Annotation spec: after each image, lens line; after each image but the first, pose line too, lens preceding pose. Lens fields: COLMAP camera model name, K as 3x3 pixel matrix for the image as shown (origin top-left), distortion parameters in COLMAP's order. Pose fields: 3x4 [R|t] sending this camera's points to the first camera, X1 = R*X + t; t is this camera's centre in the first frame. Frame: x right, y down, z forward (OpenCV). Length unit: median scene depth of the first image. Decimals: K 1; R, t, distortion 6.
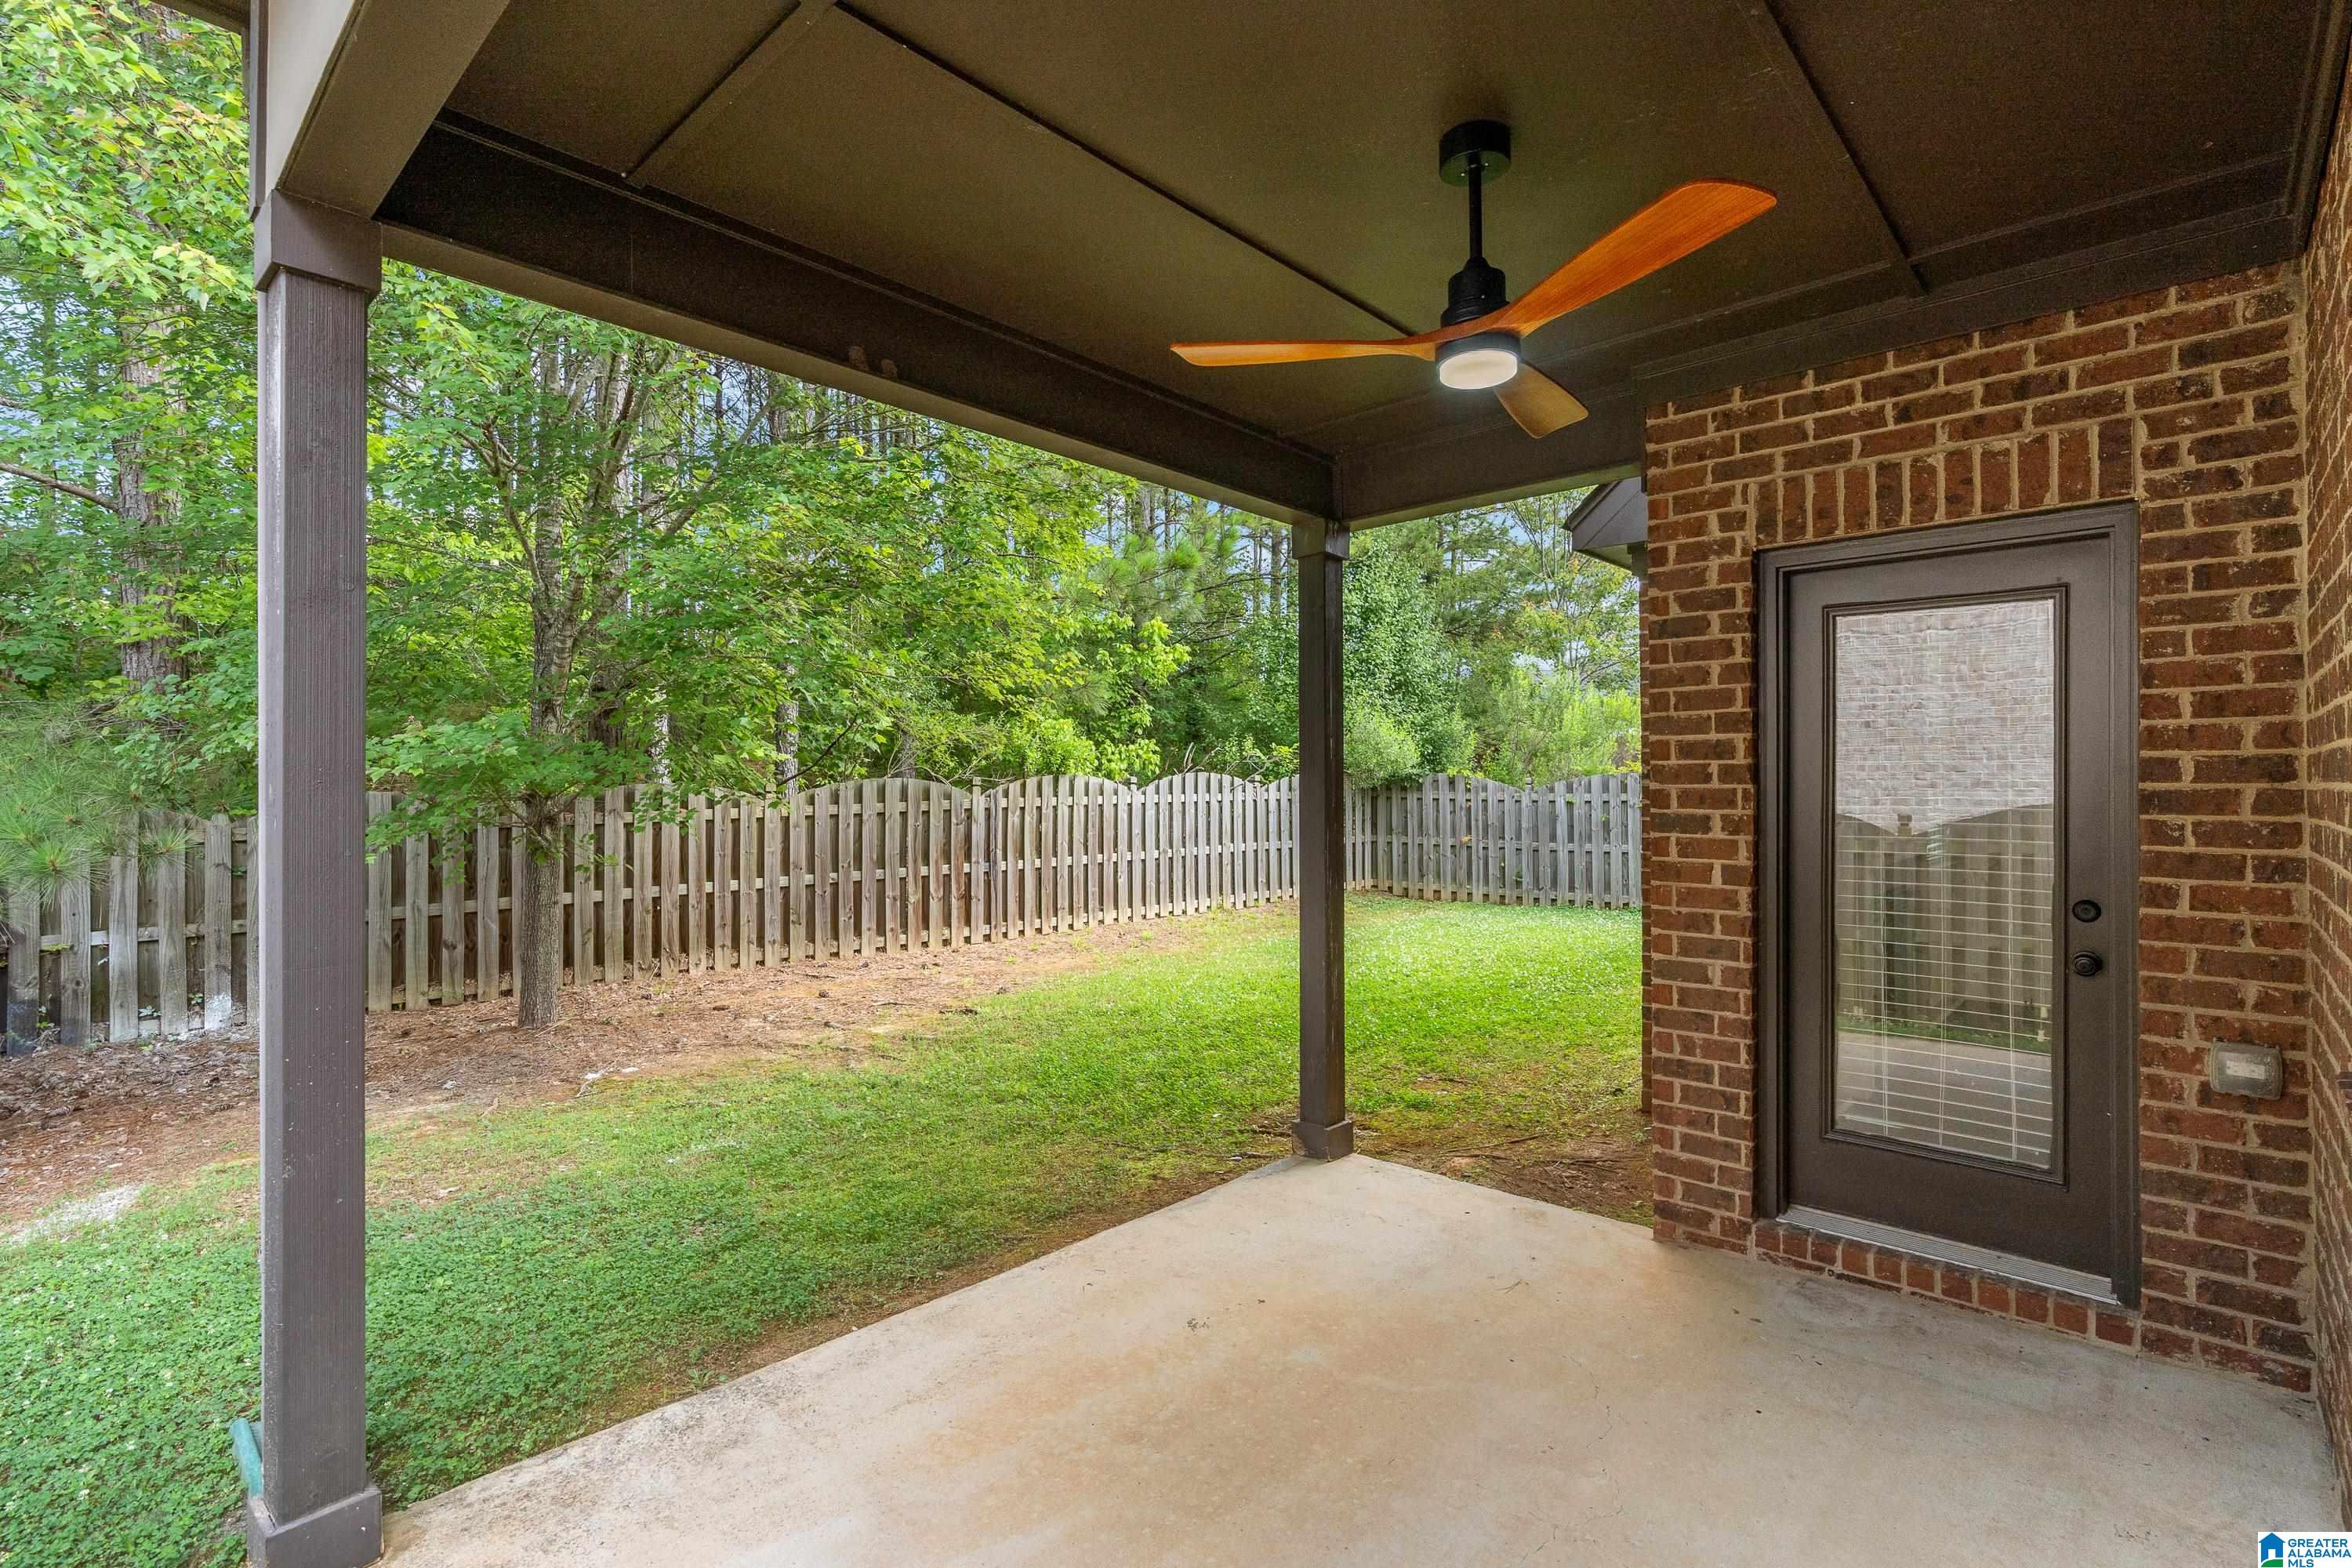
lens RADIAL K [[1088.4, 0, 1173.4], [0, 1088.4, 779.8], [0, 0, 1]] dist [-0.003051, 0.000728]
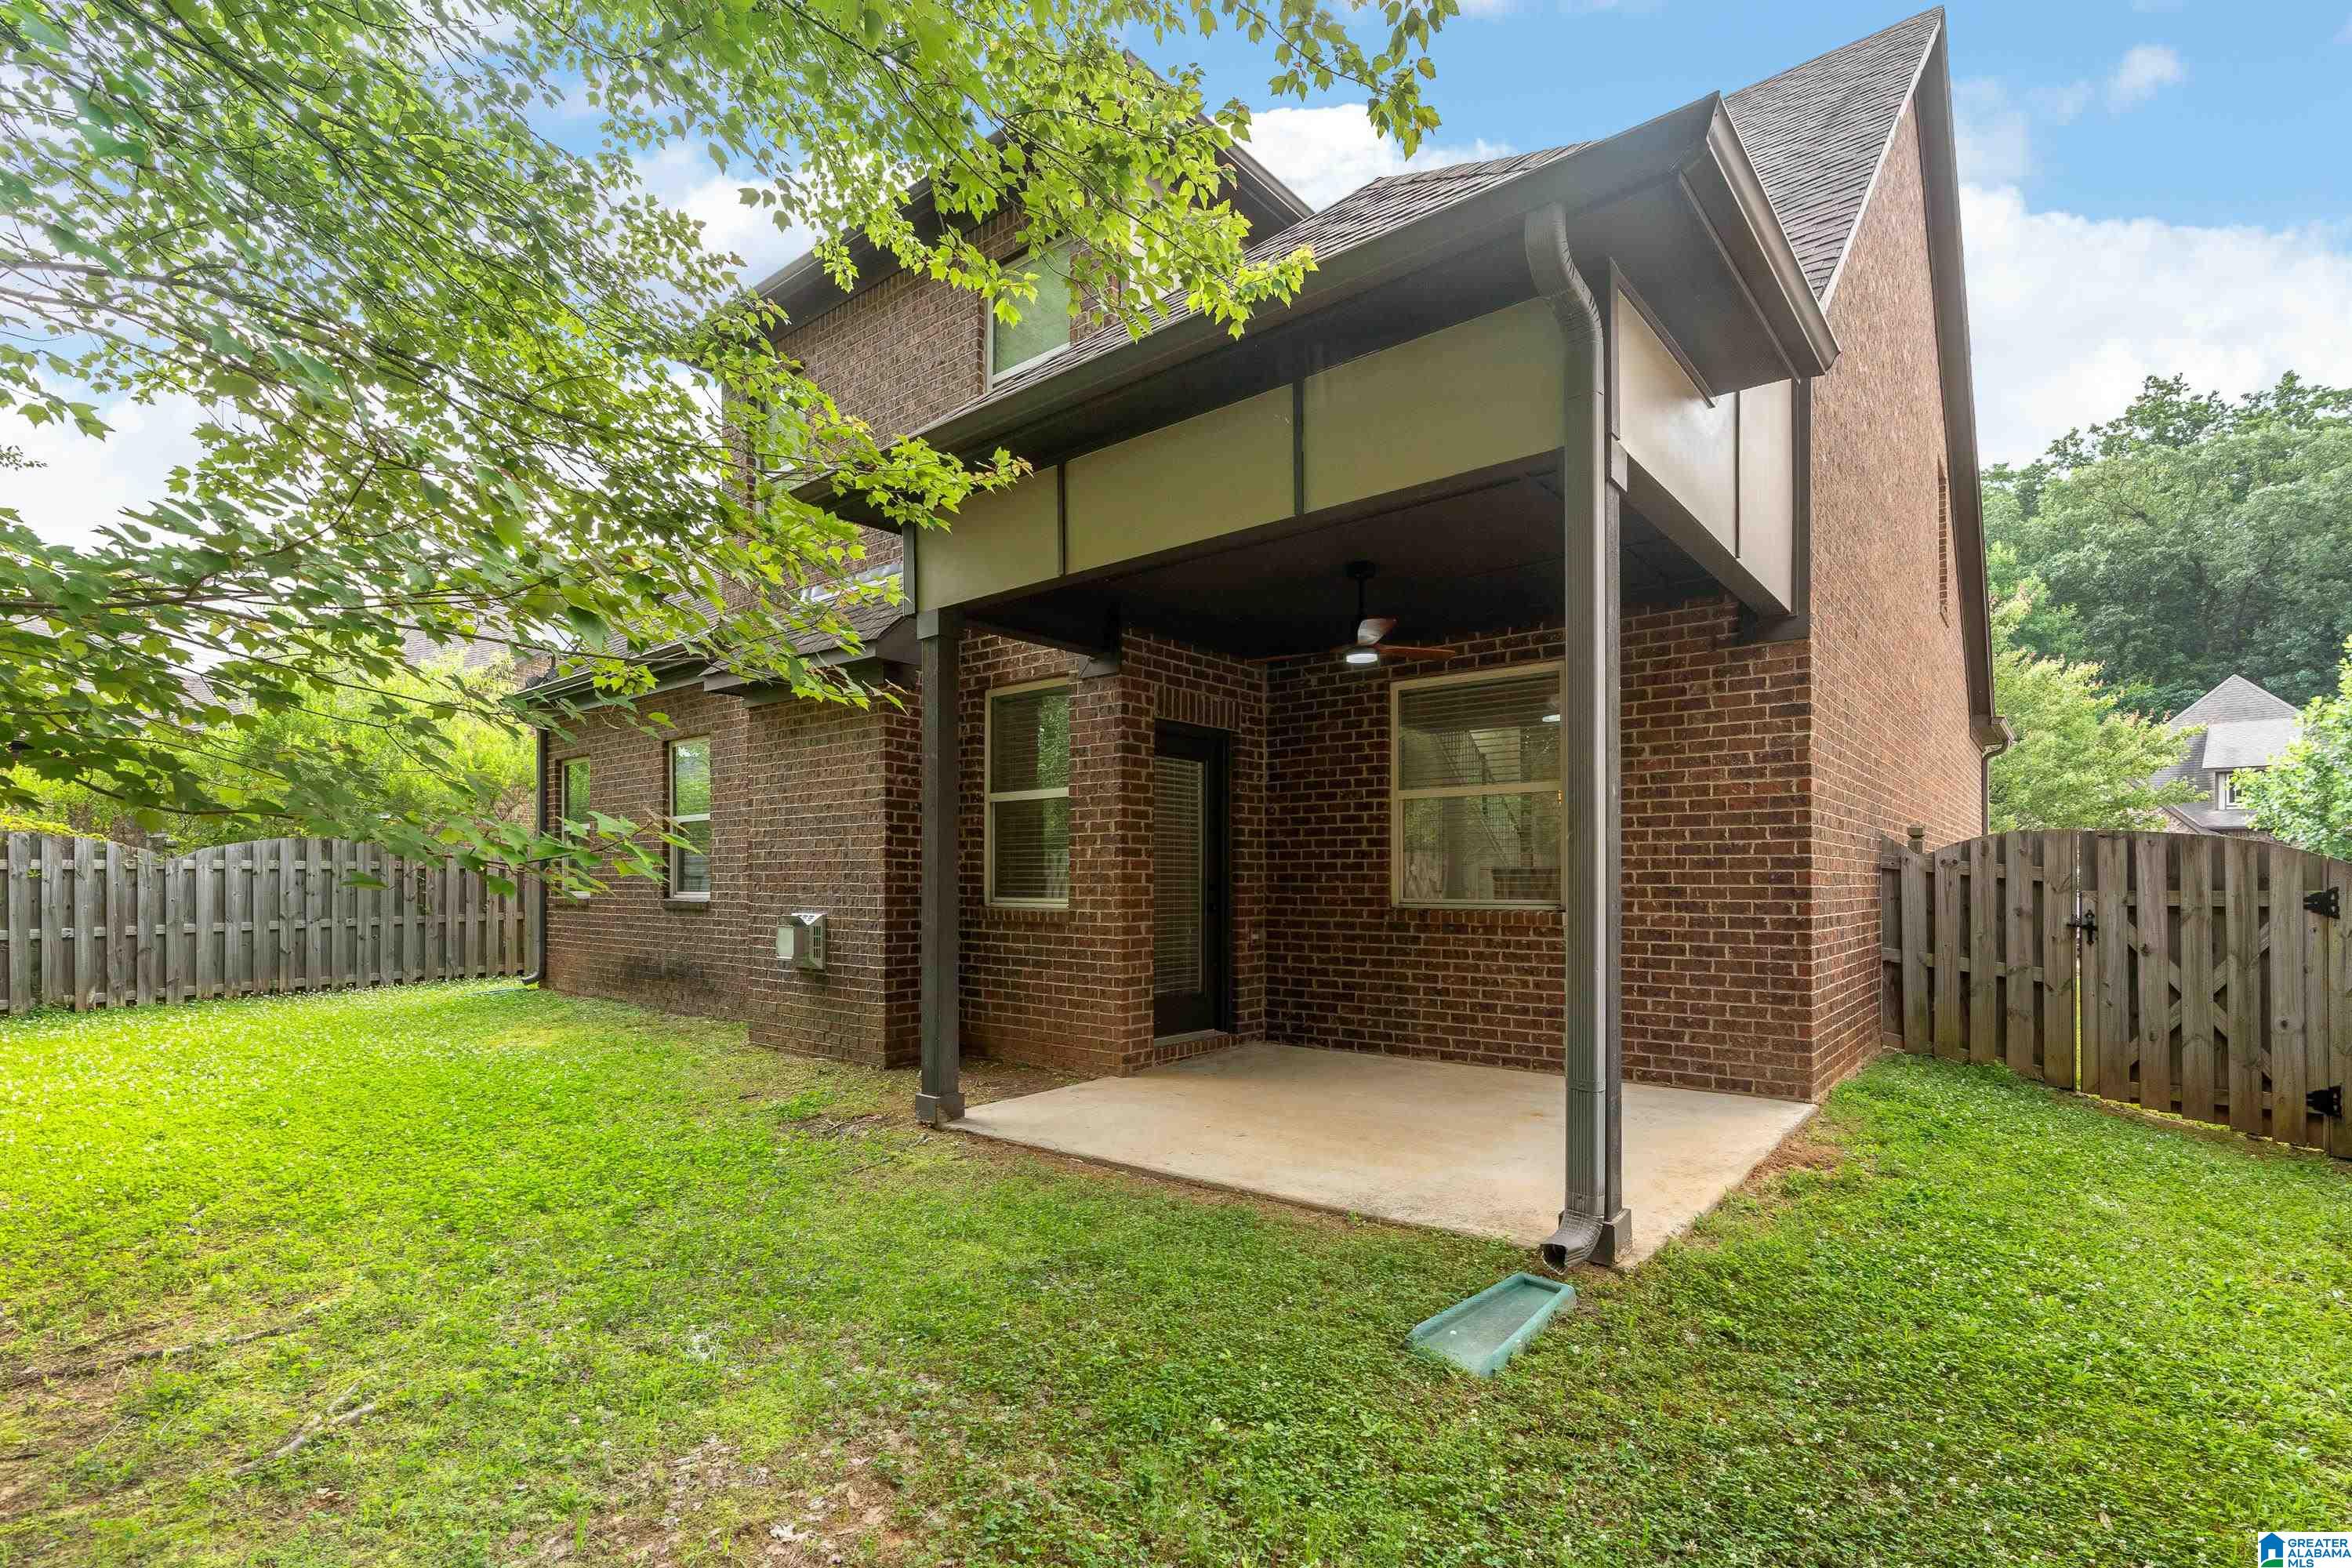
lens RADIAL K [[1092.6, 0, 1173.3], [0, 1092.6, 879.9], [0, 0, 1]] dist [-0.000615, 0.000152]
pose [[-0.056085, 0.005432, 0.998411, -1.498277], [-0.004262, 0.999975, -0.005680, 0.102626], [-0.998417, -0.004574, -0.056061, 1.077268]]
